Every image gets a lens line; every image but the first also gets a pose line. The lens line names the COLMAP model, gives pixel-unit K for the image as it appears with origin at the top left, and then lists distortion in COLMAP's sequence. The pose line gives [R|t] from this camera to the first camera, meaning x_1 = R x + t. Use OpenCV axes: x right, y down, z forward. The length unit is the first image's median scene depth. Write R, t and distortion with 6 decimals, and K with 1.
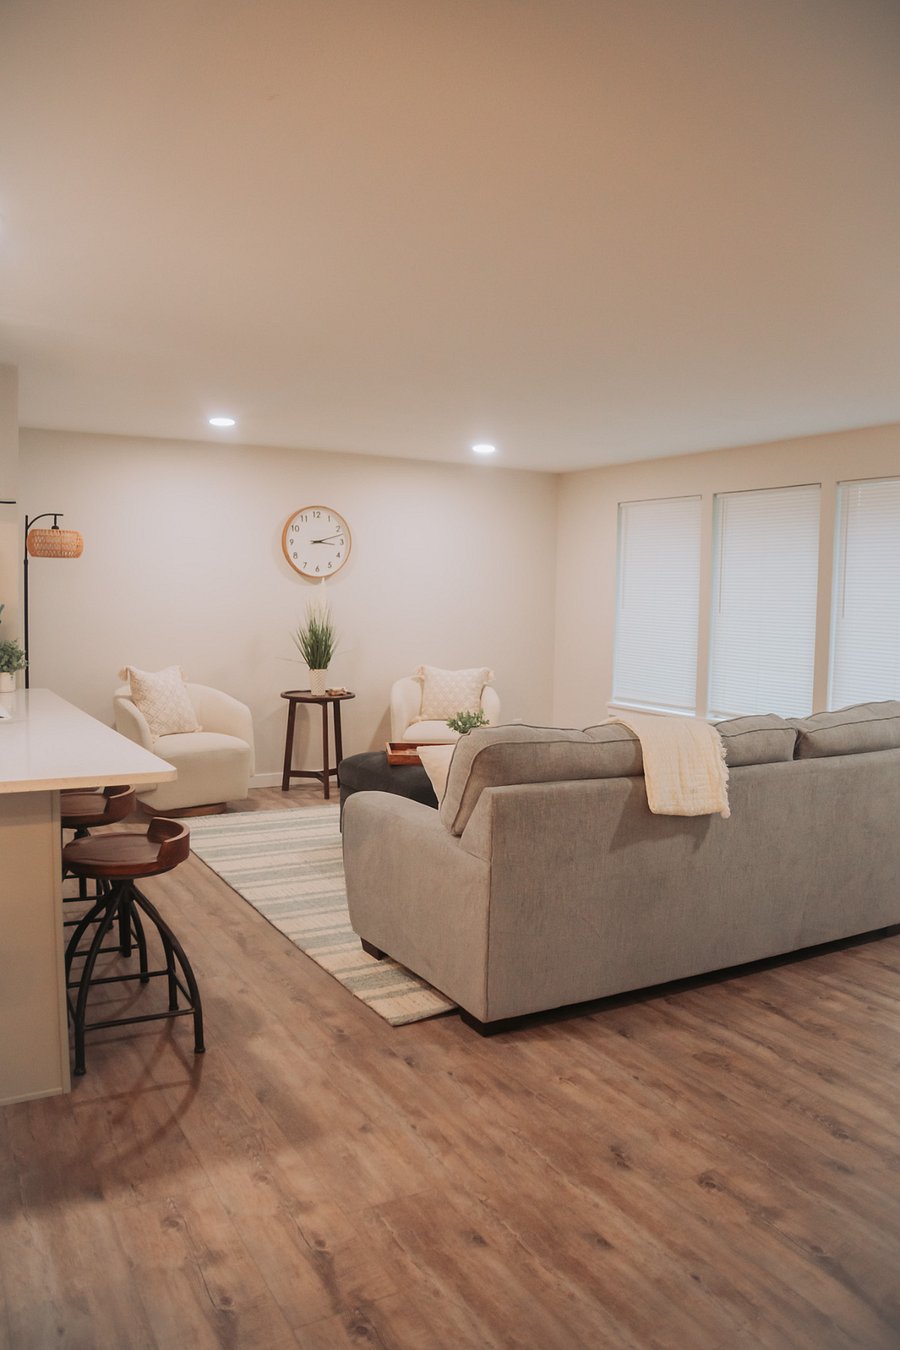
lens RADIAL K [[988.6, 0, 448.7], [0, 988.6, 666.6], [0, 0, 1]] dist [-0.118194, 0.083126]
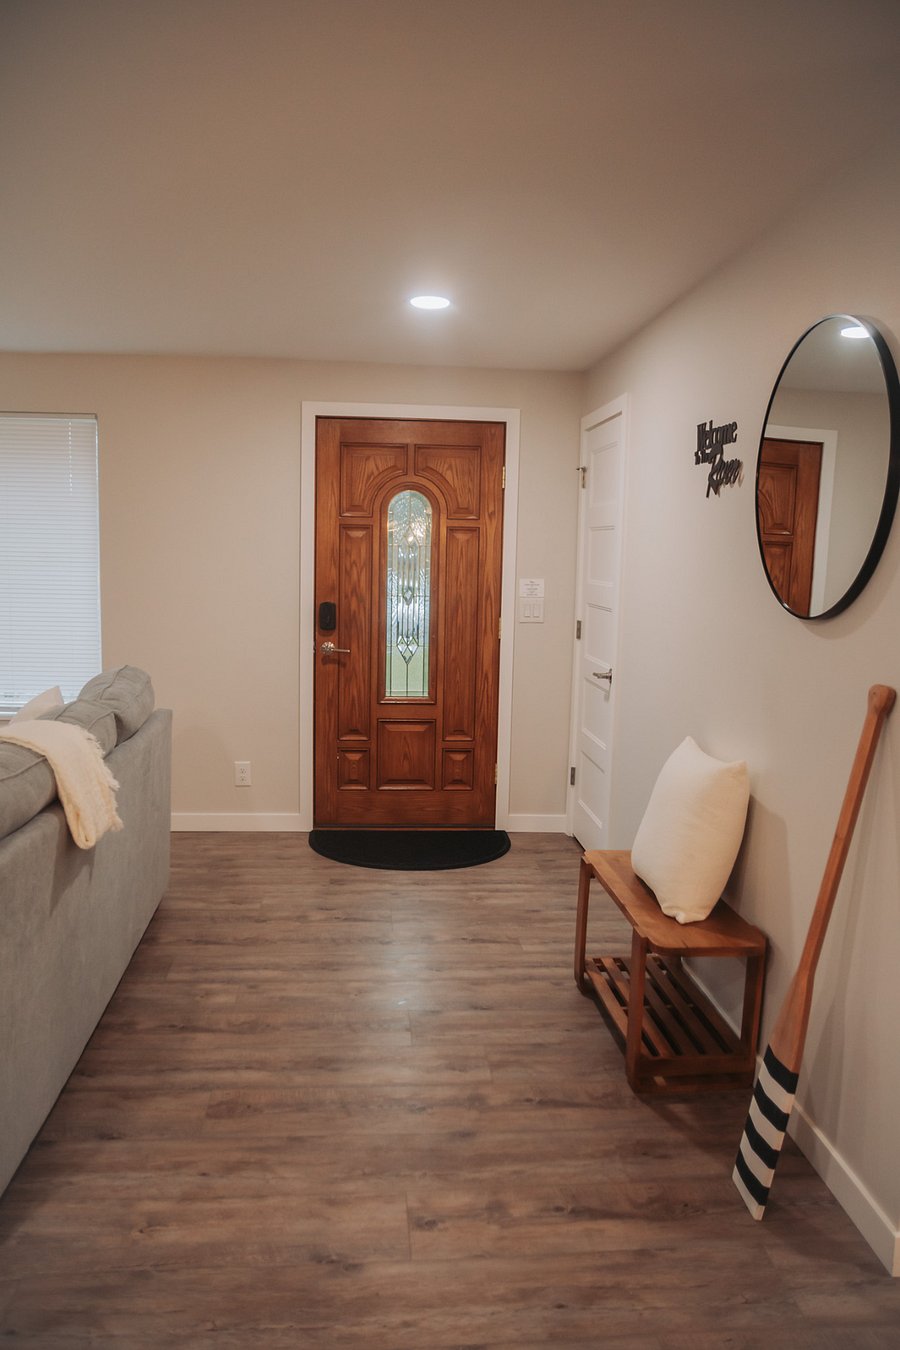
lens RADIAL K [[988.6, 0, 448.3], [0, 988.6, 685.7], [0, 0, 1]] dist [-0.118194, 0.083126]
pose [[0.423640, -0.126653, 0.896933, -0.370764], [0.053984, 0.991947, 0.114572, -0.054759], [-0.904221, -0.000117, 0.427065, 0.464082]]
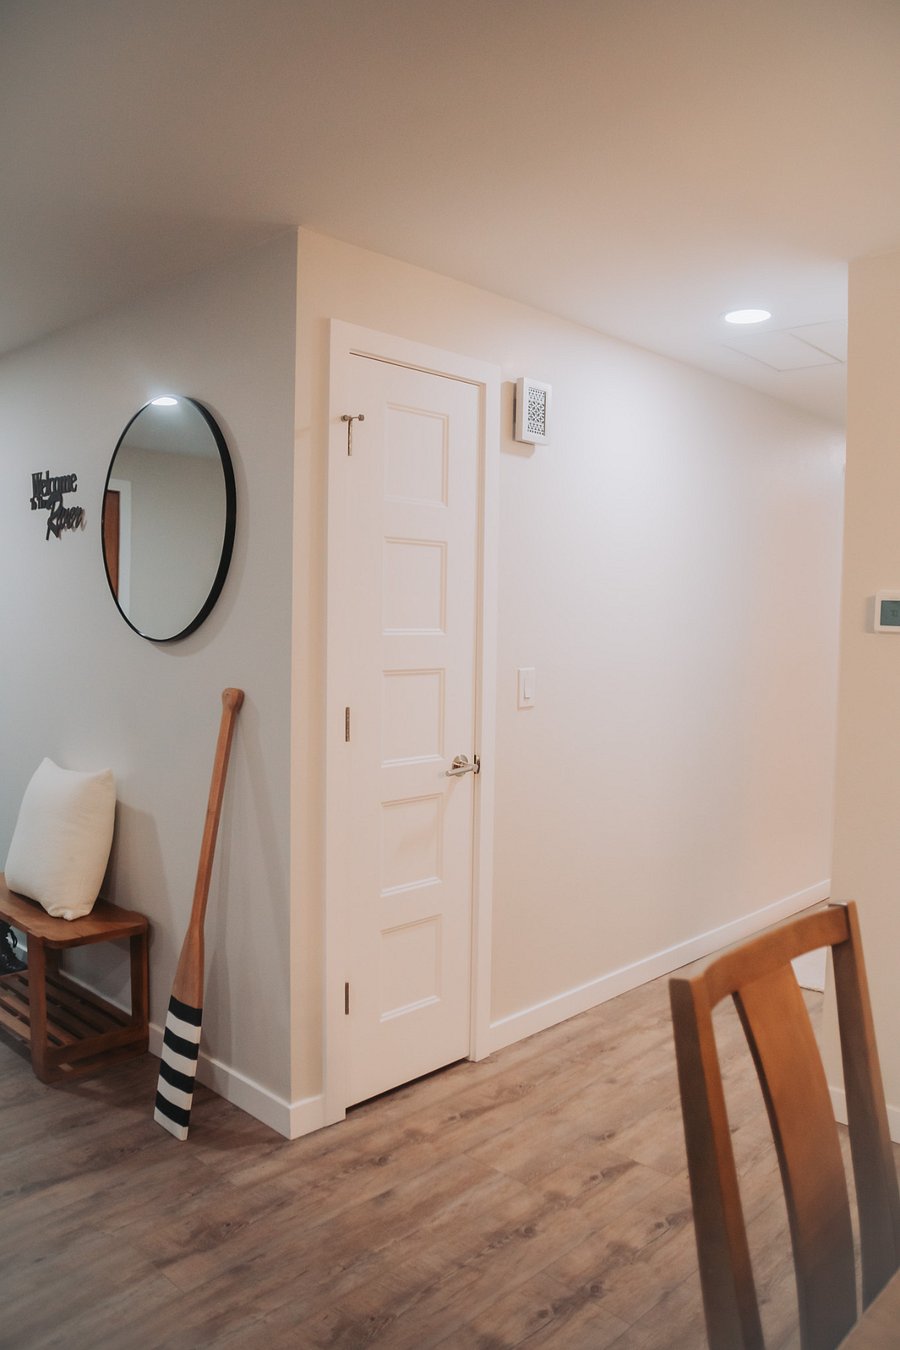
lens RADIAL K [[988.6, 0, 452.5], [0, 988.6, 676.4], [0, 0, 1]] dist [-0.118194, 0.083126]
pose [[-0.285920, -0.079047, 0.954988, -0.539588], [0.049190, 0.994067, 0.097009, -0.046976], [-0.956990, 0.074713, -0.280335, 0.539837]]
